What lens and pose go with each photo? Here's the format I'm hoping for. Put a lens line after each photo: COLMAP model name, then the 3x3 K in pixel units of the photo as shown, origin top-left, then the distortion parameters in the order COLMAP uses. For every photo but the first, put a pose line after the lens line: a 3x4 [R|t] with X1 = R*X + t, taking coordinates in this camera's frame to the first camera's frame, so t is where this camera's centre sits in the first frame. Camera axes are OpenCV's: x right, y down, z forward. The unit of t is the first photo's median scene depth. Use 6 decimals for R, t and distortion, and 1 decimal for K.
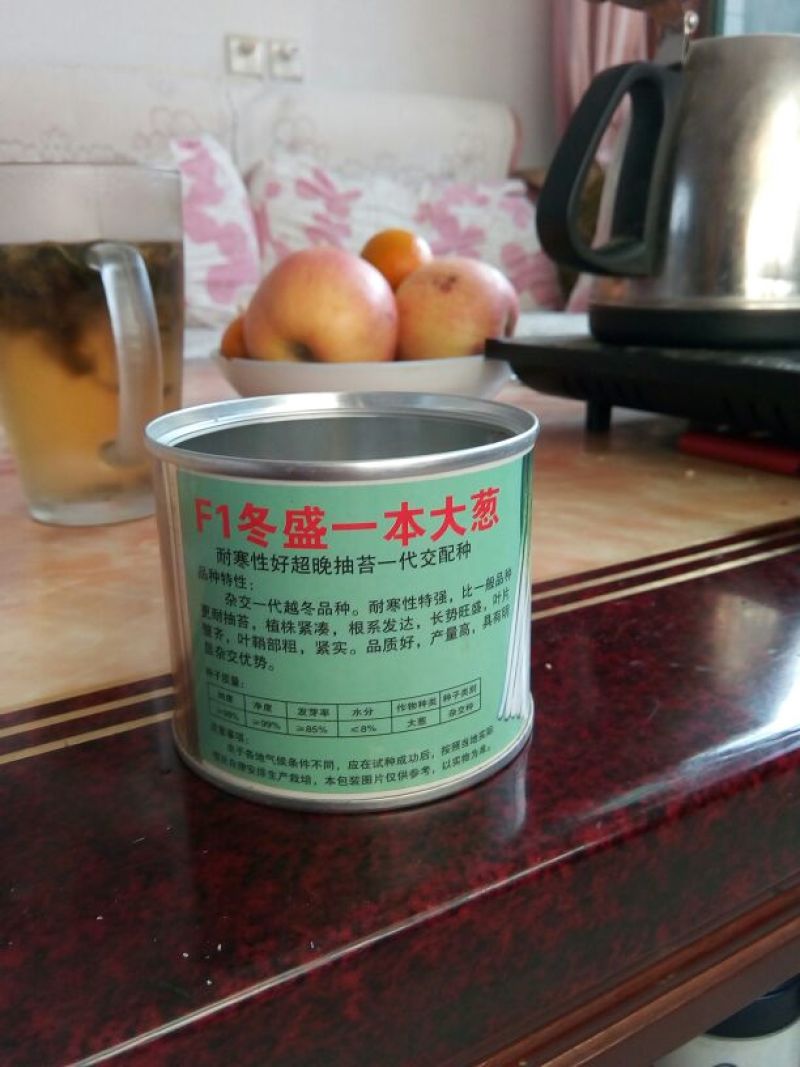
lens RADIAL K [[916.3, 0, 400.0], [0, 916.3, 533.5], [0, 0, 1]] dist [0.014642, -0.051938]
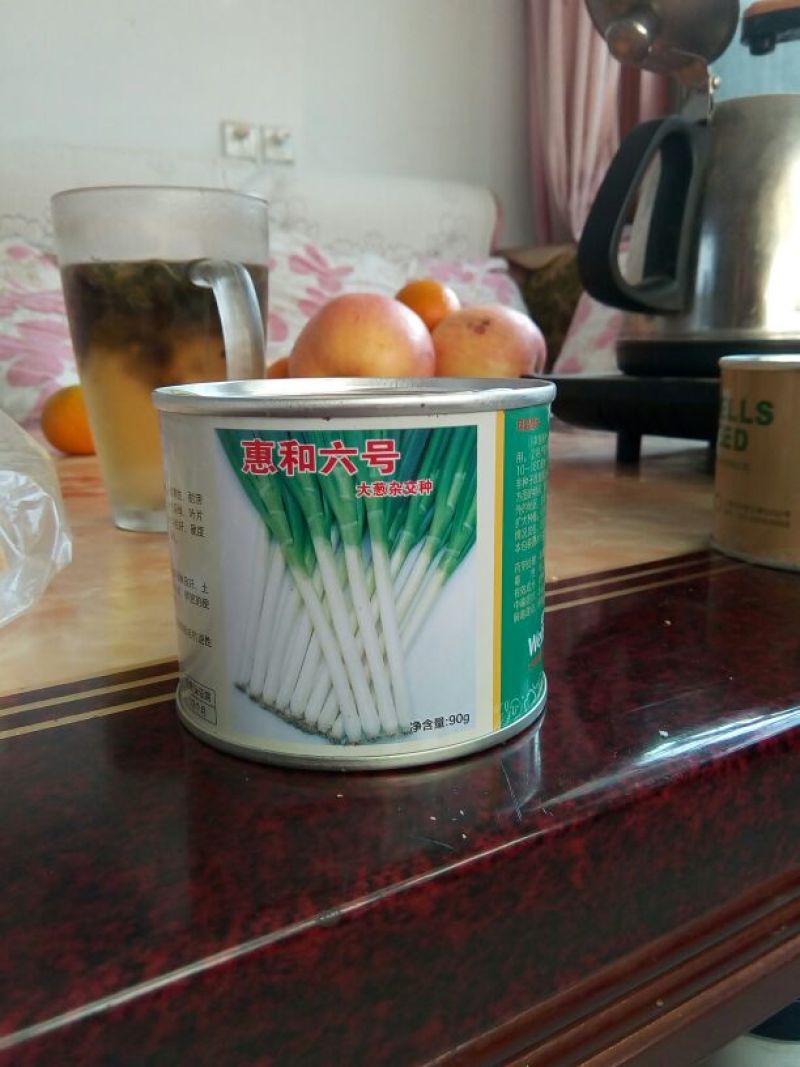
lens RADIAL K [[916.3, 0, 400.0], [0, 916.3, 533.5], [0, 0, 1]] dist [0.014642, -0.051938]
pose [[0.999396, -0.006908, 0.034052, -0.098711], [0.009836, 0.996196, -0.086583, 0.069457], [-0.033324, 0.086866, 0.995662, -0.035560]]
